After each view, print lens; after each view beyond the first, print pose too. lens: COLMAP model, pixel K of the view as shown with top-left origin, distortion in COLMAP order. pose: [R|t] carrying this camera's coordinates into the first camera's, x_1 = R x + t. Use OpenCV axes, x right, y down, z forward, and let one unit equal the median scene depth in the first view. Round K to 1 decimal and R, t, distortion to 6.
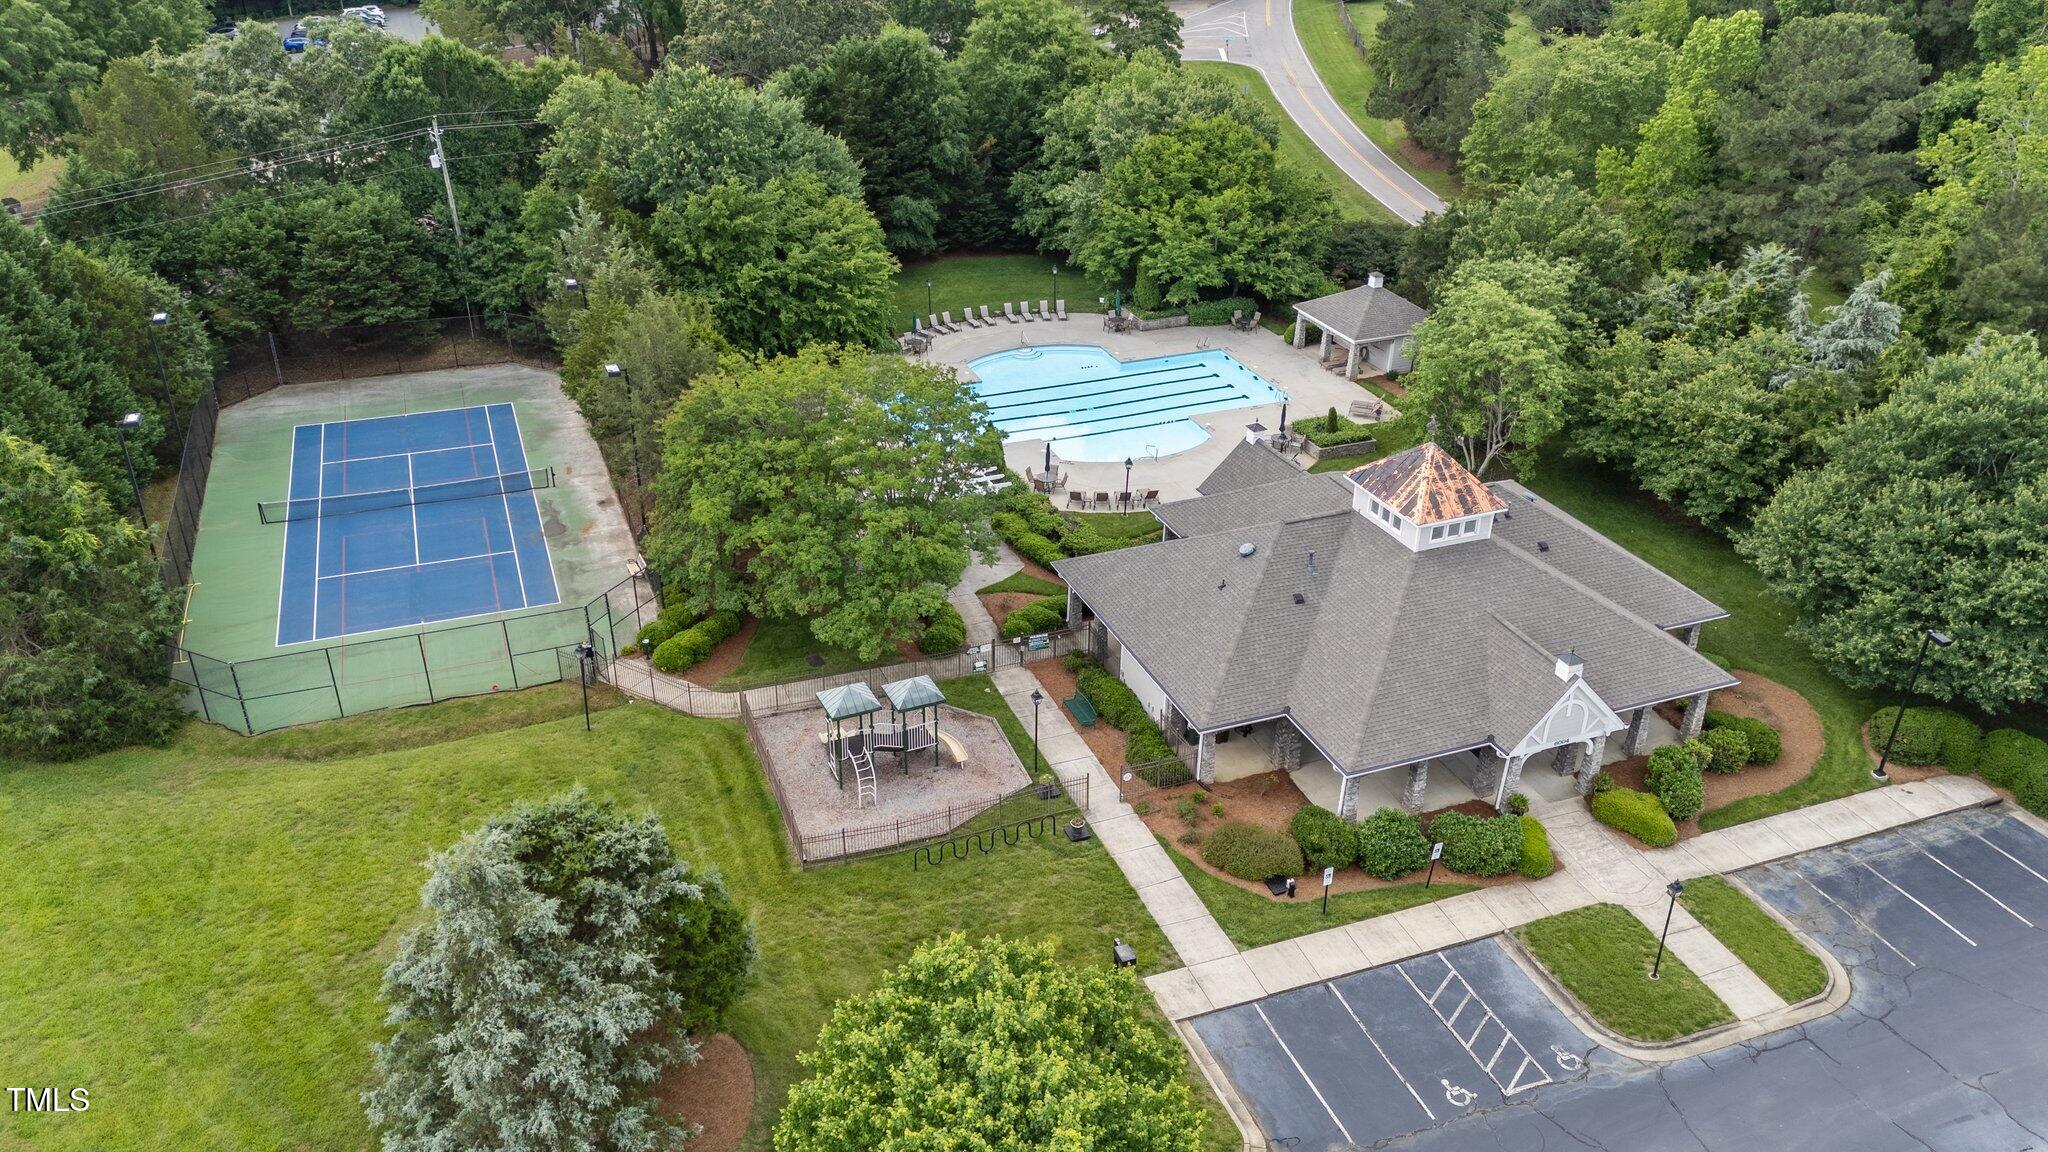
lens RADIAL K [[1469.1, 0, 1053.9], [0, 1469.1, 570.5], [0, 0, 1]] dist [0.099135, -0.152990]
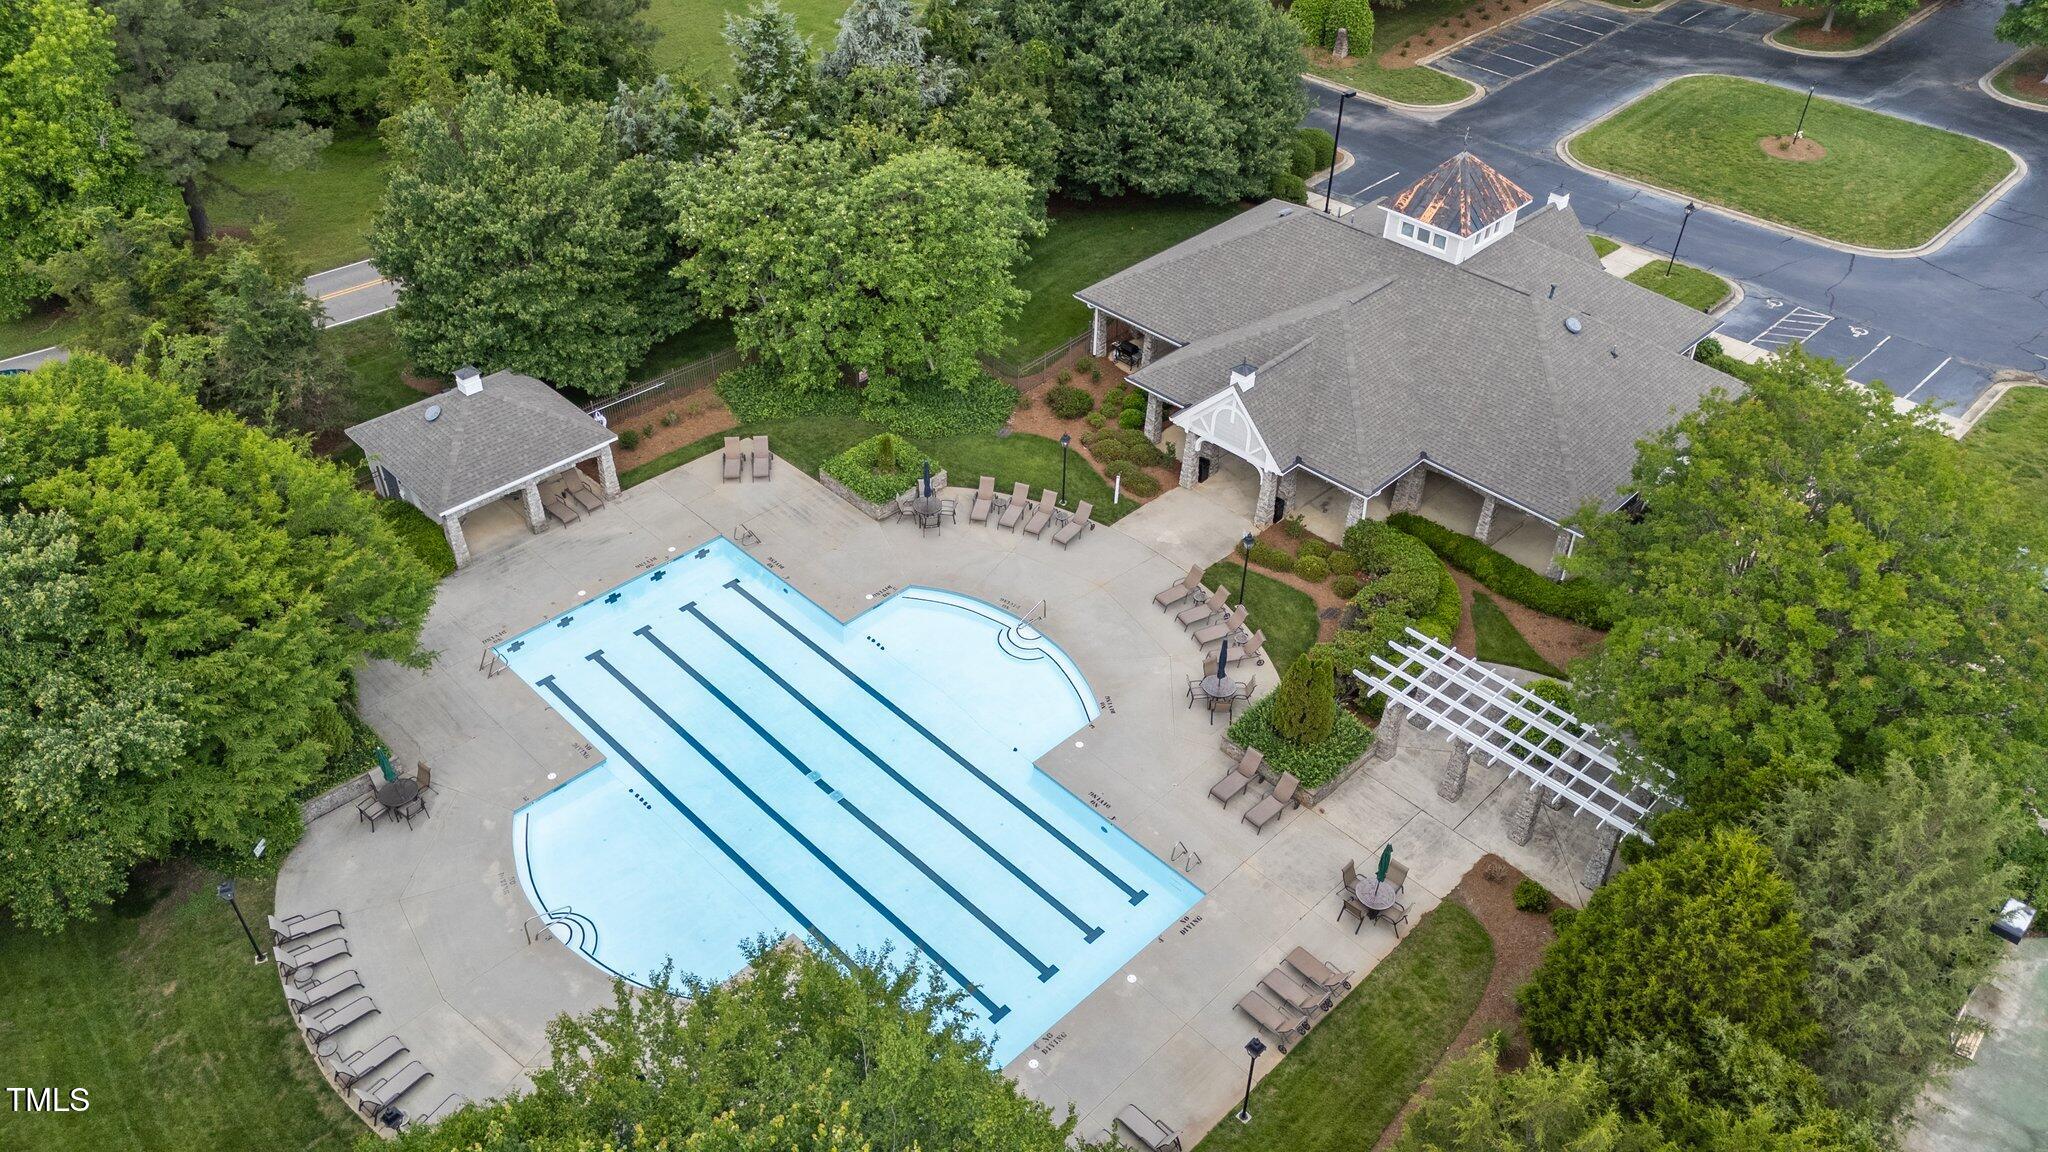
lens RADIAL K [[1469.1, 0, 1053.9], [0, 1469.1, 570.5], [0, 0, 1]] dist [0.099135, -0.152990]
pose [[-0.383944, -0.577989, 0.720080, -0.311165], [0.434478, 0.575034, 0.693227, -0.431722], [-0.814749, 0.579020, 0.030343, 0.795921]]
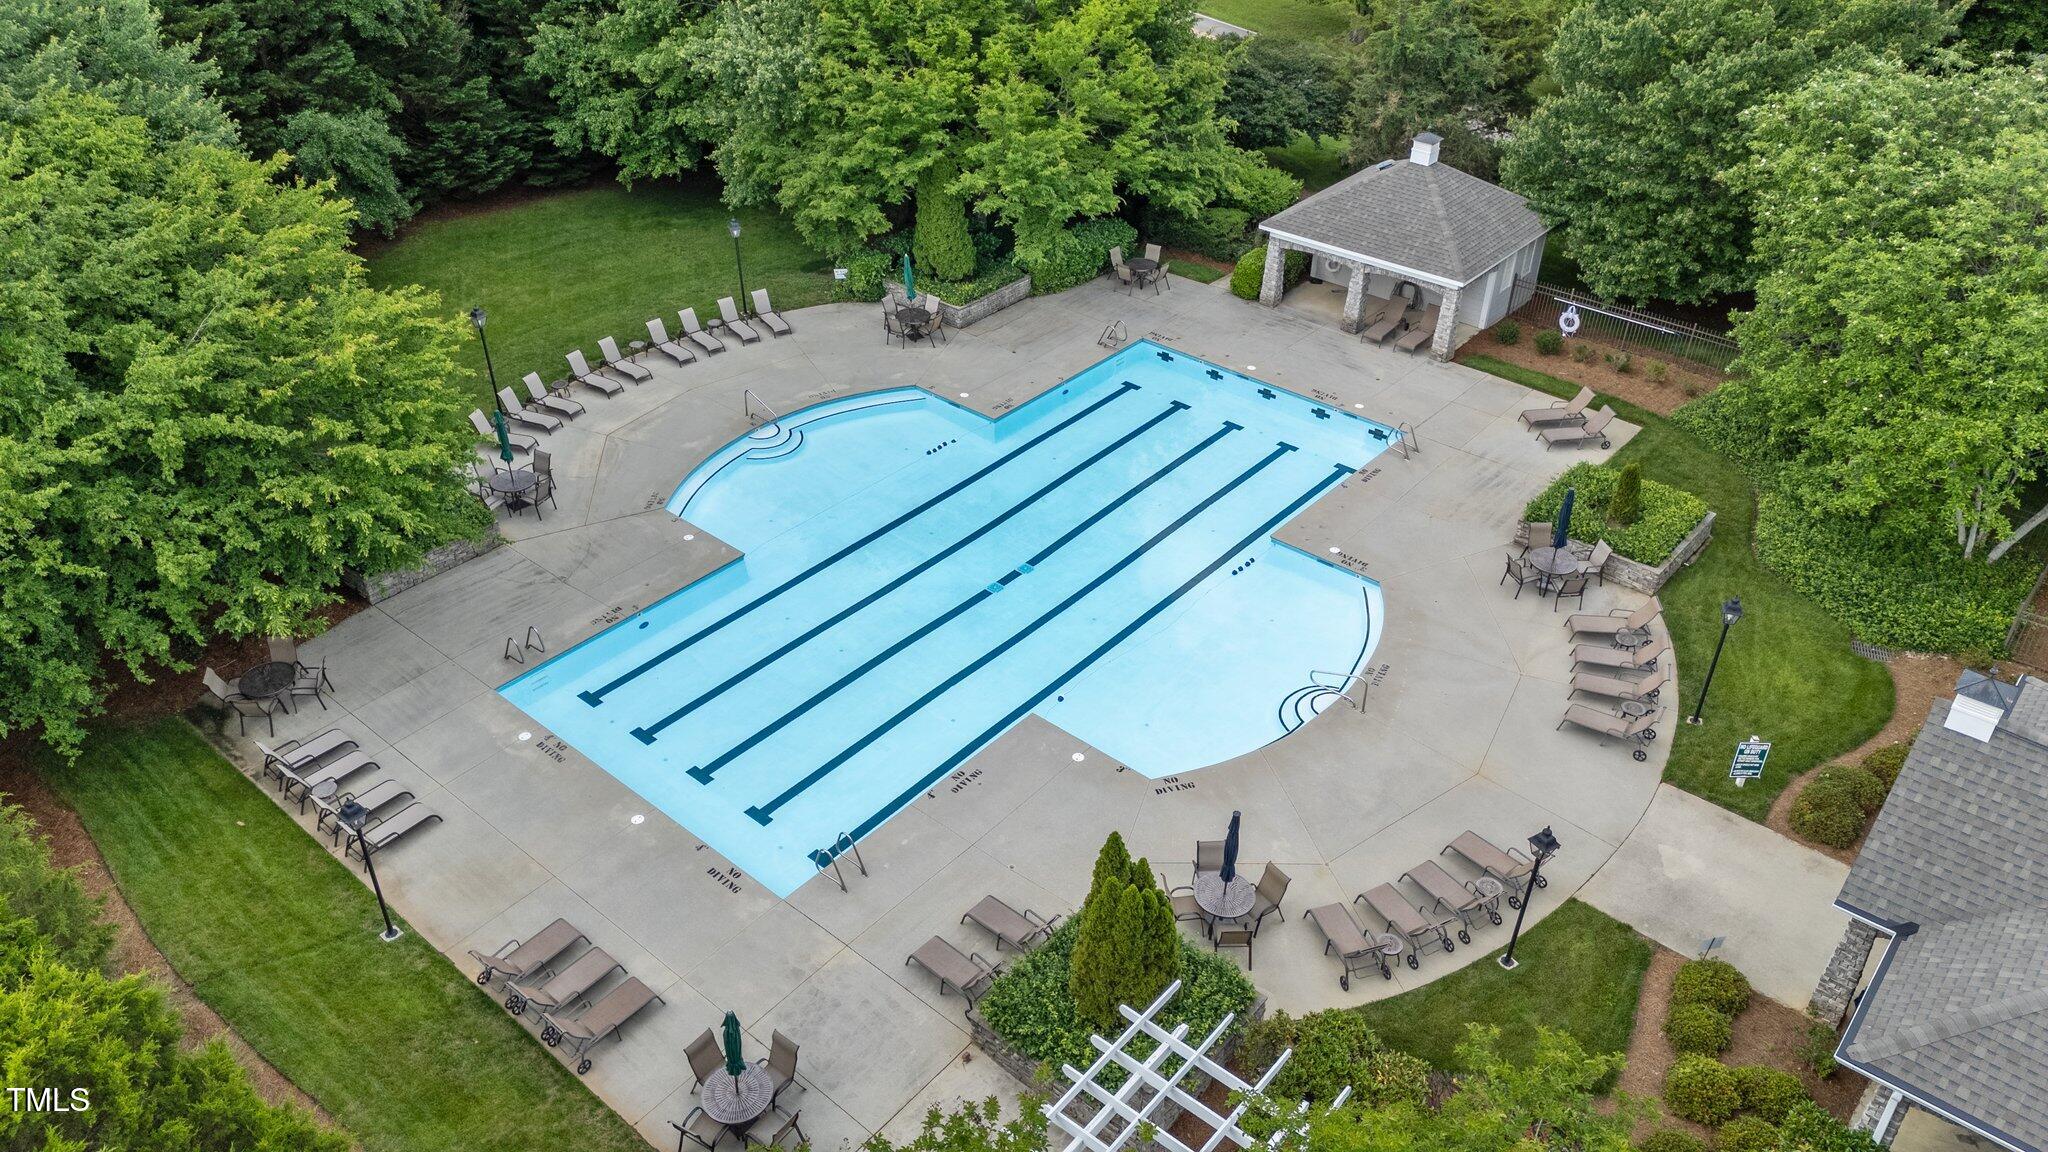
lens RADIAL K [[1469.1, 0, 1053.9], [0, 1469.1, 570.5], [0, 0, 1]] dist [0.099135, -0.152990]
pose [[0.885062, -0.265613, 0.382250, -0.119898], [0.222290, 0.962700, 0.154257, -0.154904], [-0.408965, -0.051557, 0.911093, 0.549265]]
